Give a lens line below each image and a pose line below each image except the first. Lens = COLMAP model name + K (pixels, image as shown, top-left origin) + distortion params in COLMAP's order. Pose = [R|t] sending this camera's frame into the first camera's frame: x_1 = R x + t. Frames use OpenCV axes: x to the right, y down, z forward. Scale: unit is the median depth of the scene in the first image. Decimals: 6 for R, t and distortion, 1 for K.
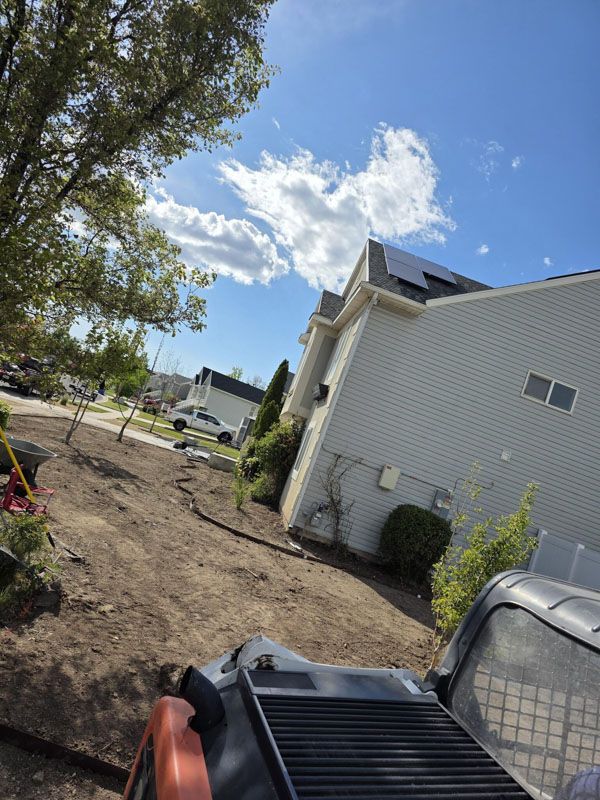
lens RADIAL K [[537.9, 0, 301.8], [0, 537.9, 399.3], [0, 0, 1]] dist [0.047428, -0.019176]
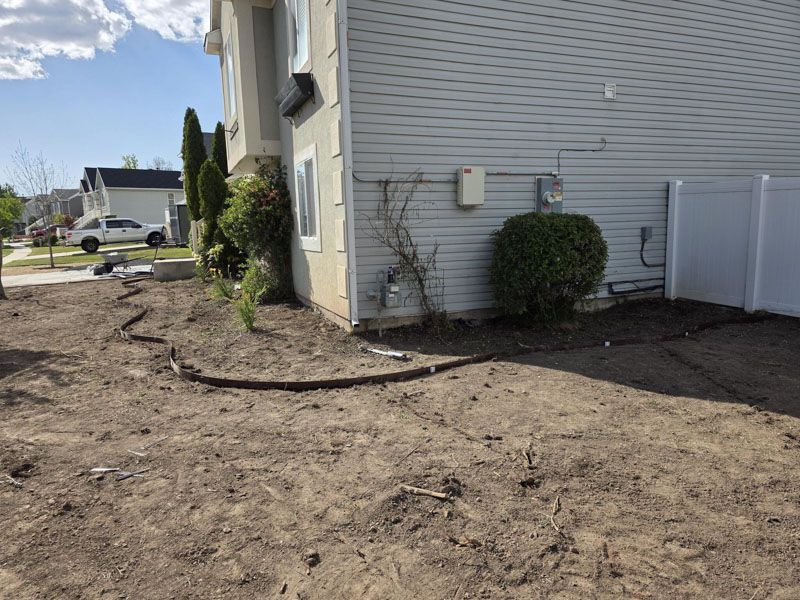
lens RADIAL K [[537.9, 0, 399.8], [0, 537.9, 306.4], [0, 0, 1]] dist [0.047428, -0.019176]
pose [[0.893844, -0.398983, 0.204587, -0.072899], [0.320776, 0.887826, 0.329951, 0.030973], [-0.313282, -0.229298, 0.921562, 0.354759]]
